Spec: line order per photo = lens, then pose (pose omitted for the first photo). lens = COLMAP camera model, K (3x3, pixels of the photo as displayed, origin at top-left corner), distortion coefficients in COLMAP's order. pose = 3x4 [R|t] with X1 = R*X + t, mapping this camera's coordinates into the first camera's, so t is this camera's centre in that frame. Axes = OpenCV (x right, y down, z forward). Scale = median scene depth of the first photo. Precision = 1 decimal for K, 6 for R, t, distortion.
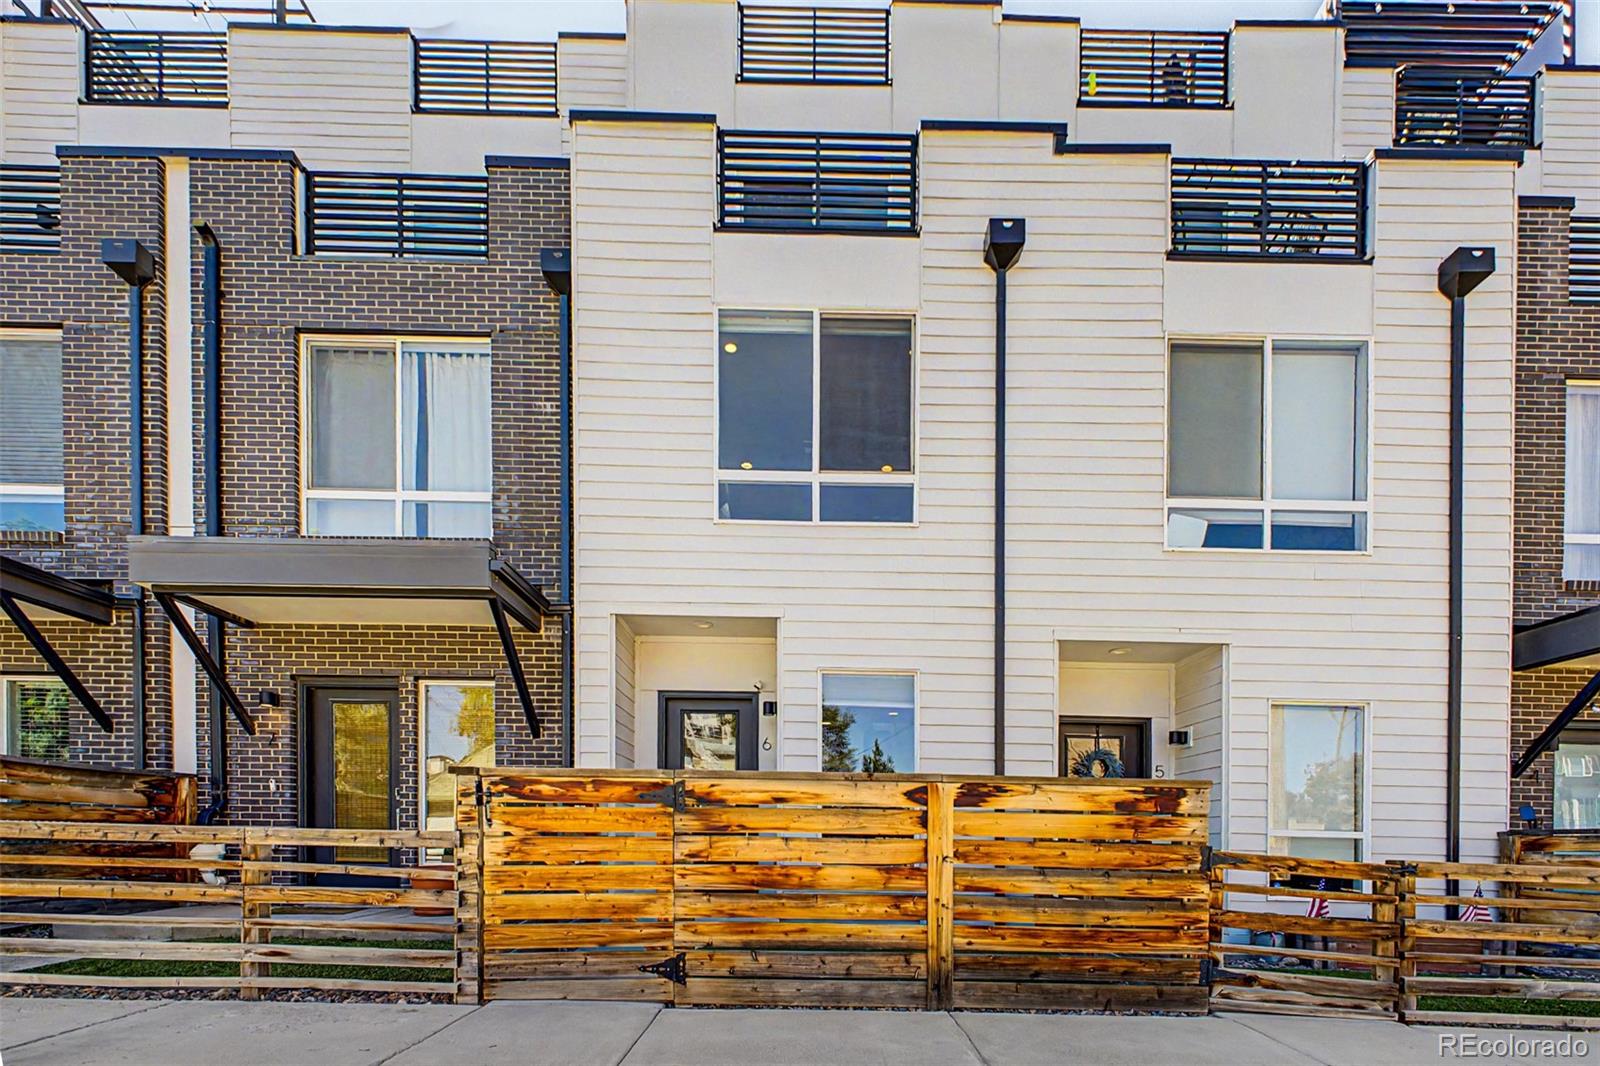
lens RADIAL K [[688.8, 0, 836.9], [0, 688.8, 671.3], [0, 0, 1]] dist [0.020275, -0.006361]
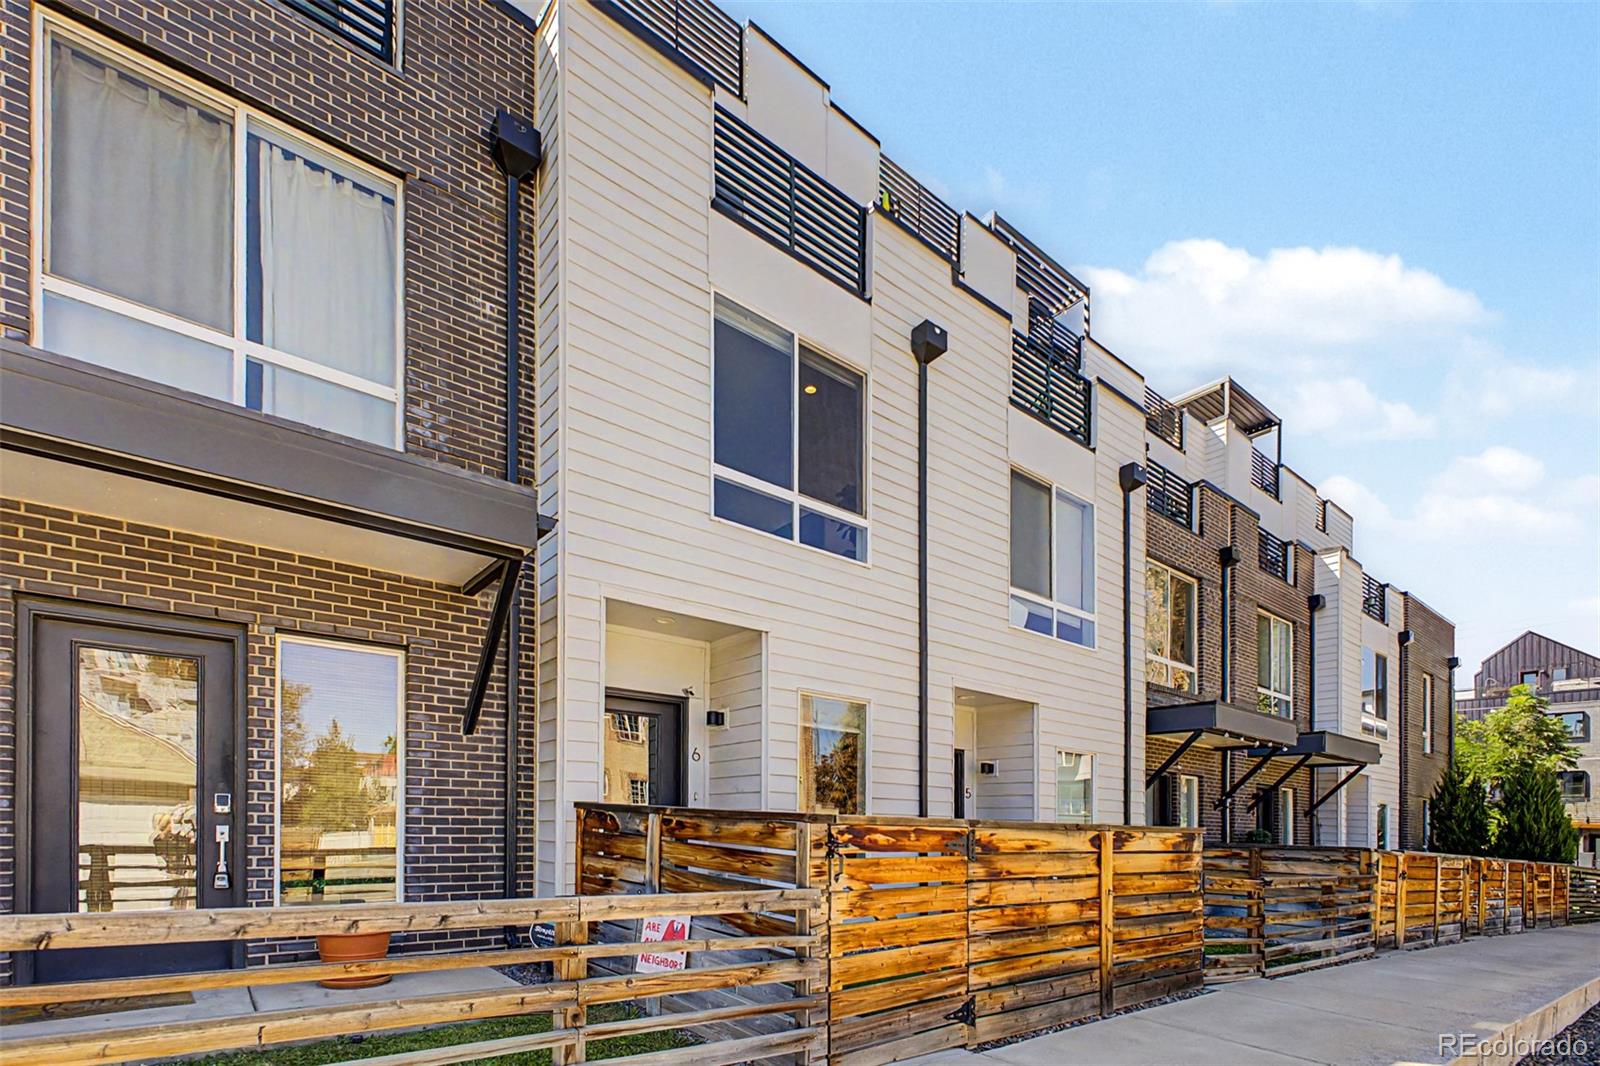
lens RADIAL K [[687.2, 0, 802.2], [0, 687.2, 637.0], [0, 0, 1]] dist [0.017598, -0.000301]
pose [[0.809674, 0.155707, 0.565848, -1.085461], [-0.144941, 0.987349, -0.064297, -0.027709], [-0.568701, -0.029955, 0.821999, 0.288289]]
